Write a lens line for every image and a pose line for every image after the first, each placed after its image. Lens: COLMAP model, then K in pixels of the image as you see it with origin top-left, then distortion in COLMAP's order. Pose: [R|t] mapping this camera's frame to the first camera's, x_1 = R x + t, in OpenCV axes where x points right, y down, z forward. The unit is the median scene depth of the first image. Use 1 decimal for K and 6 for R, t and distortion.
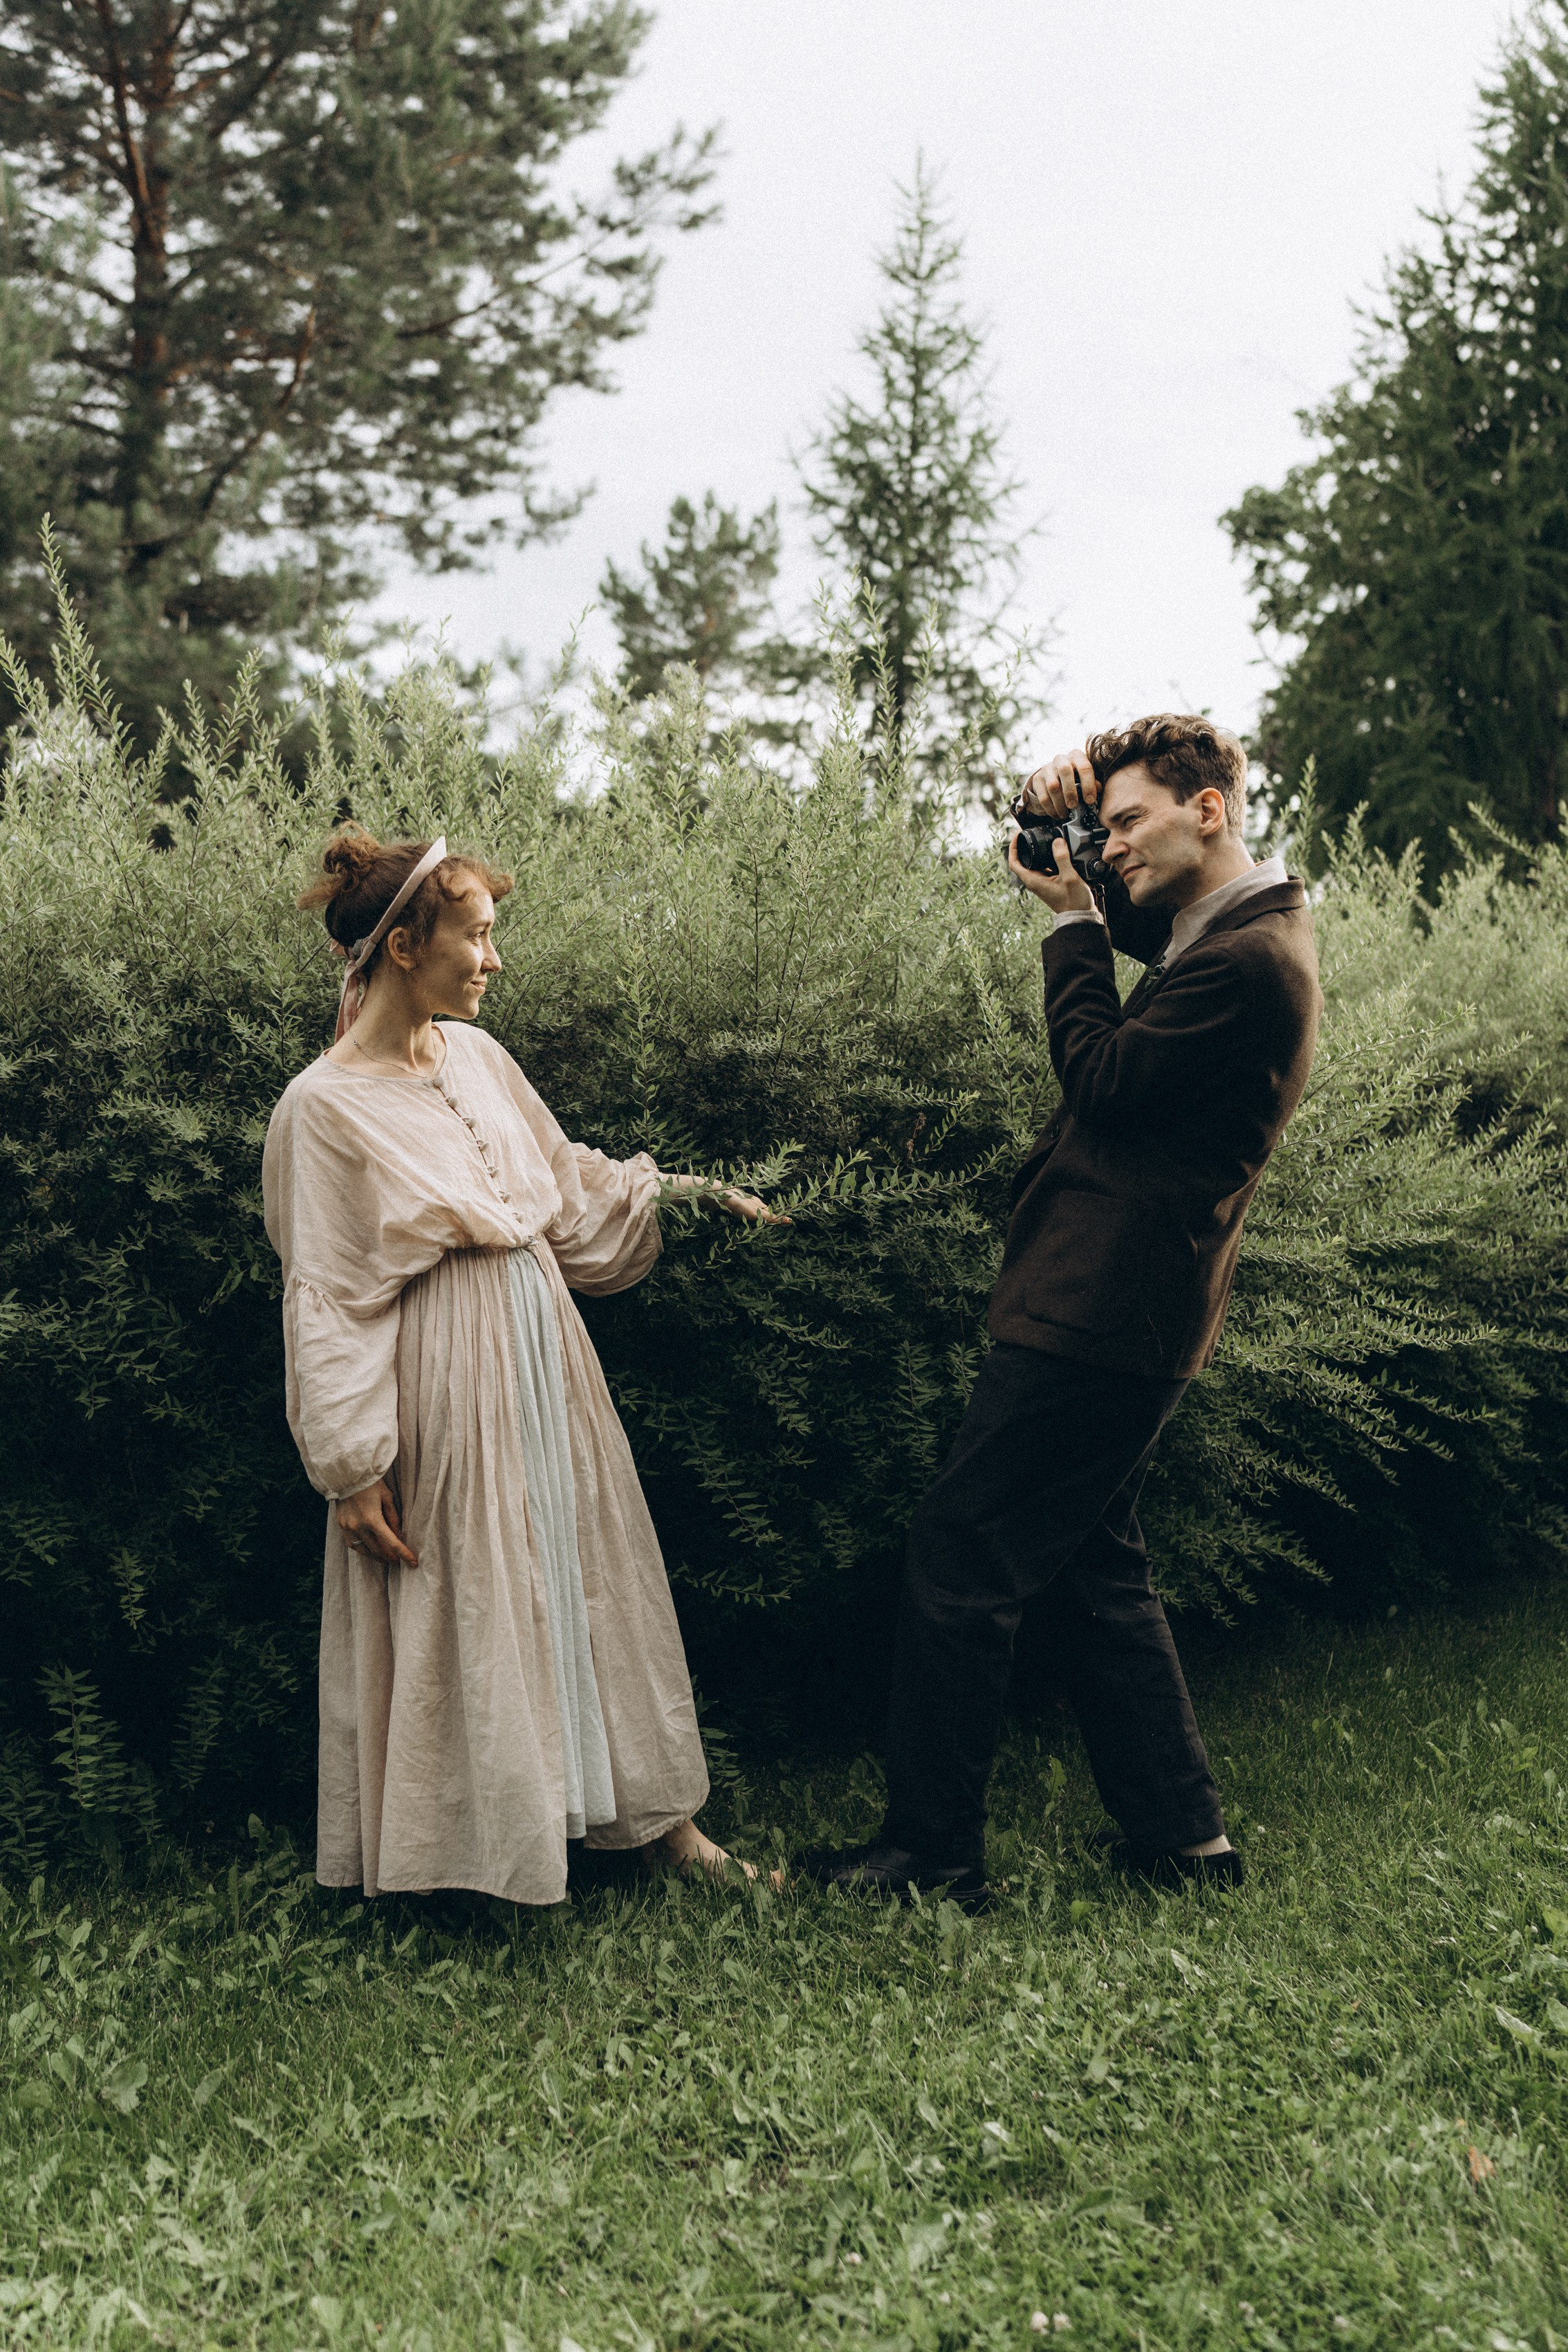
lens RADIAL K [[2392.9, 0, 730.7], [0, 2392.9, 1141.8], [0, 0, 1]] dist [-0.015628, -0.016389]
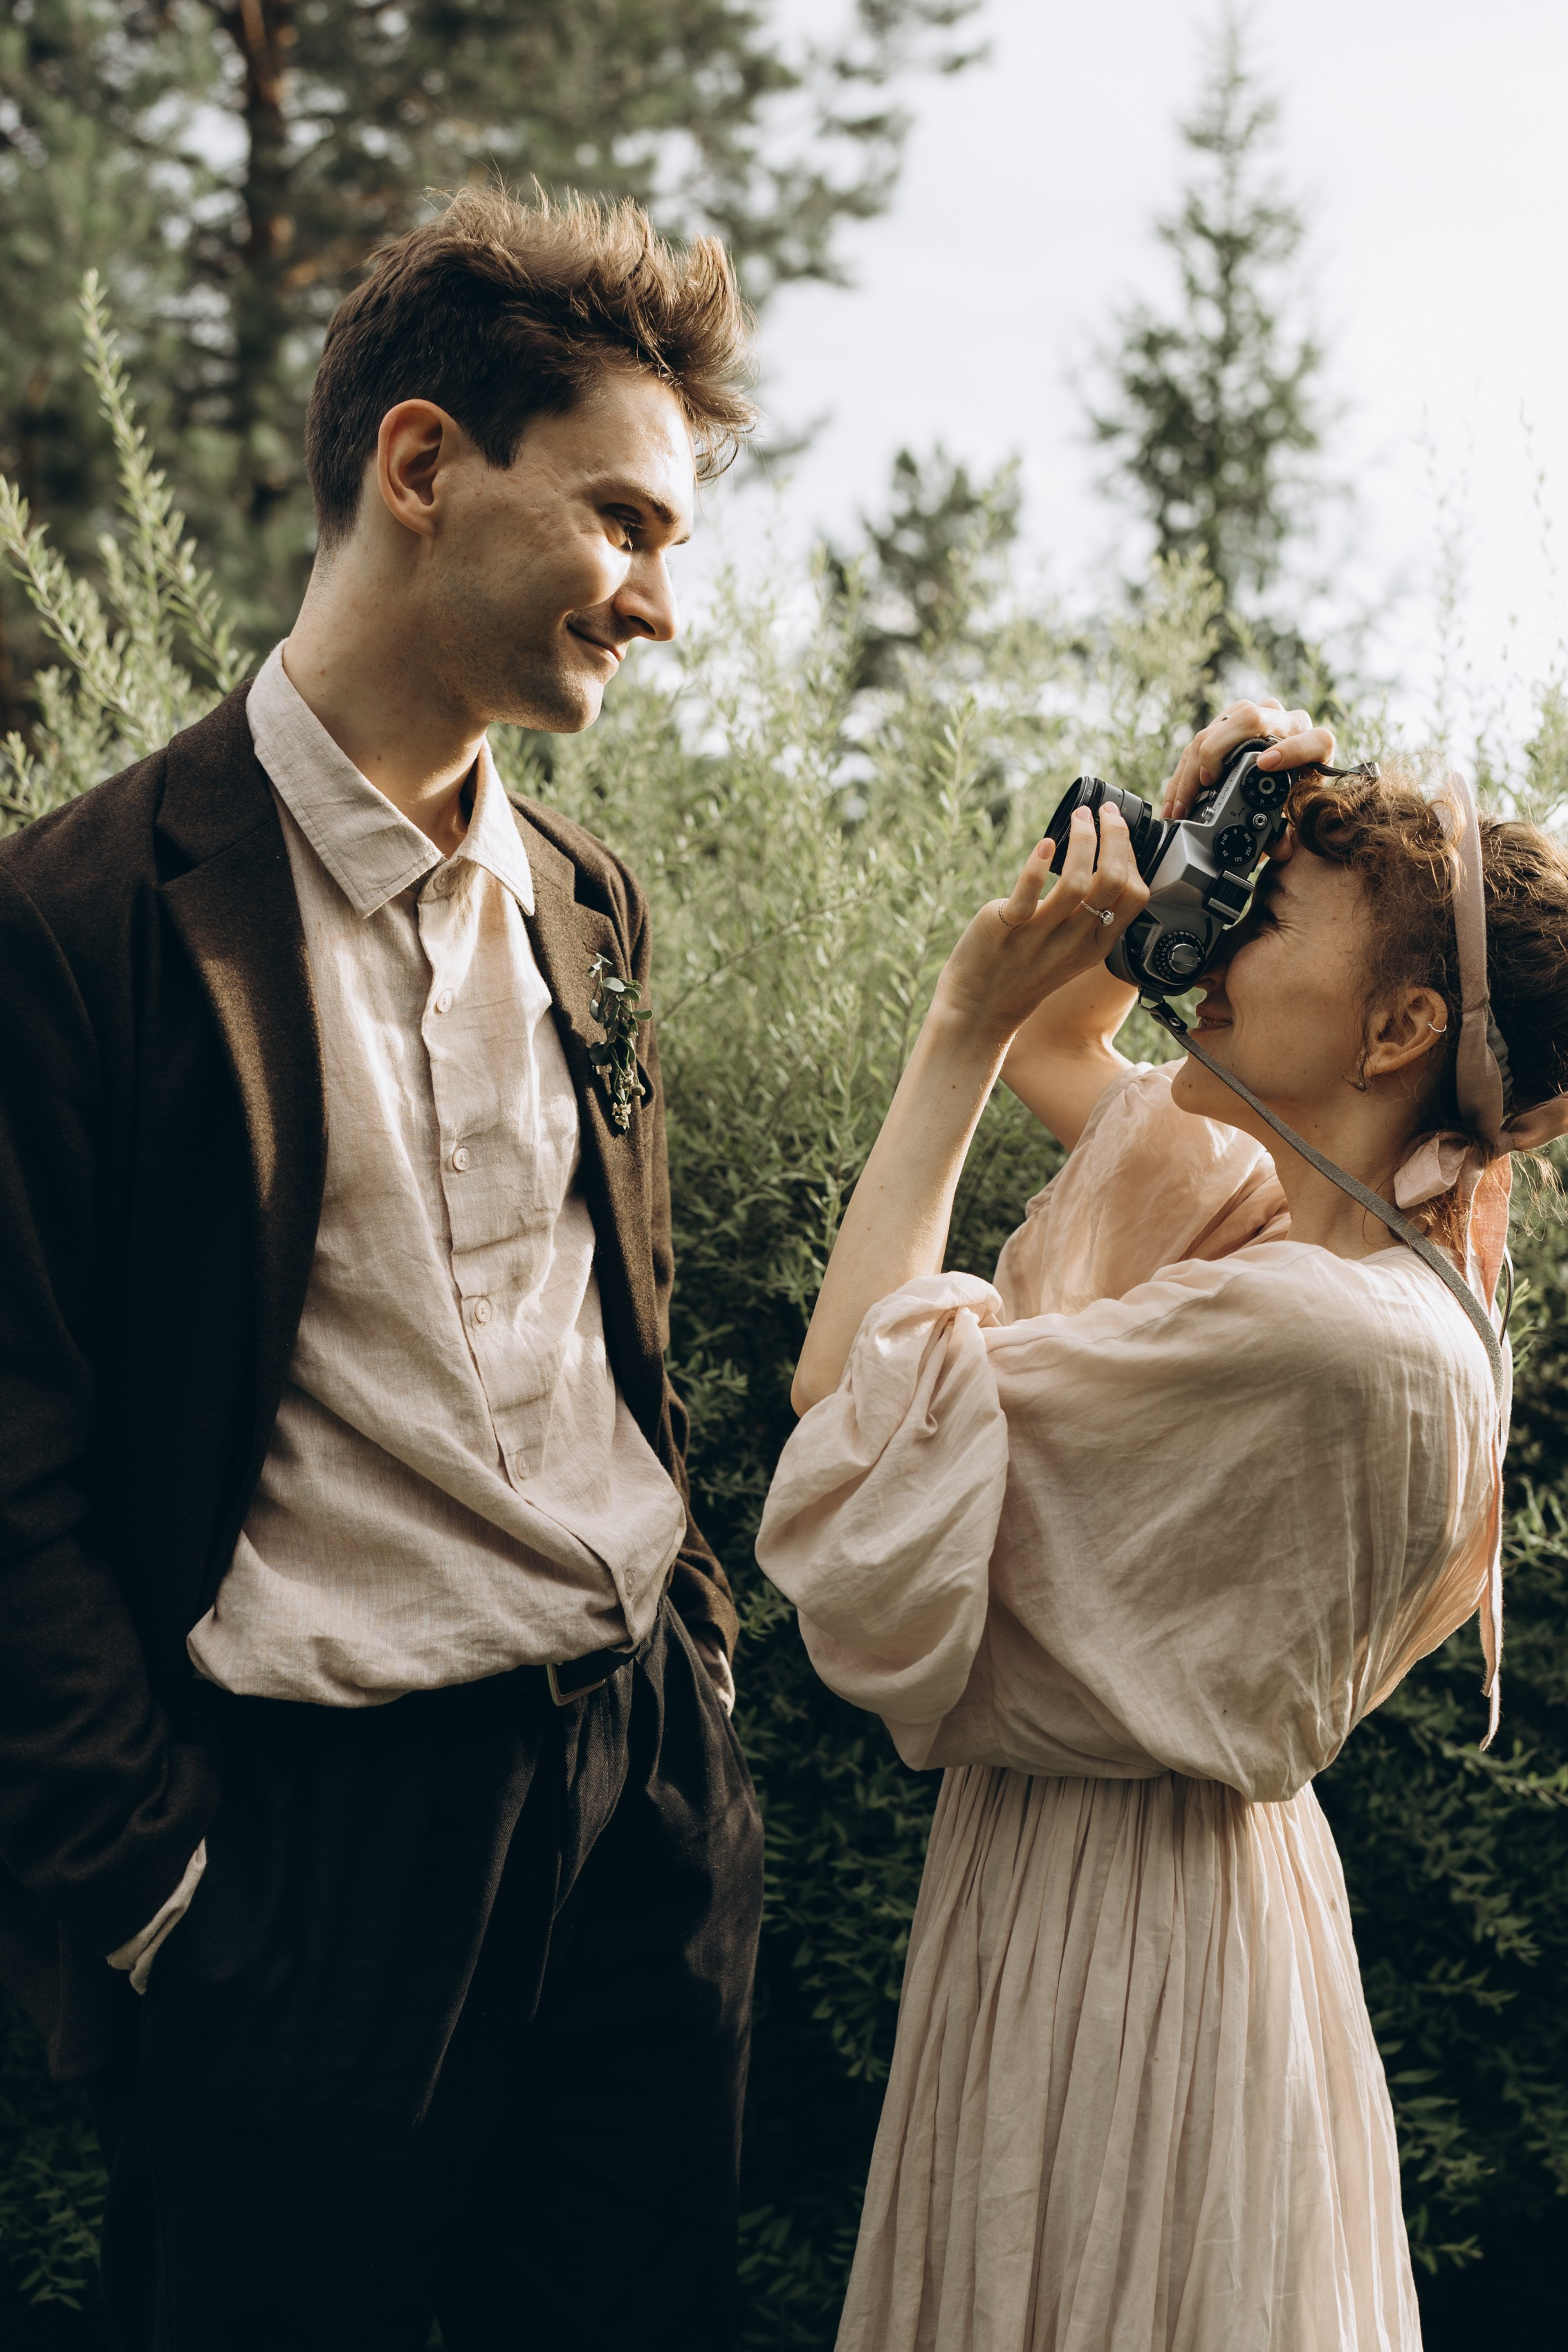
lens RADIAL K [[2597.4, 0, 784.0], [0, 2597.4, 1176.0], [0, 0, 1]] dist [-0.009568, 0.007862]
pose [[0.998946, -0.014097, -0.043672, -0.035191], [0.013857, 0.999887, -0.005793, -0.017469], [0.043749, 0.005182, 0.999029, 0.137491]]
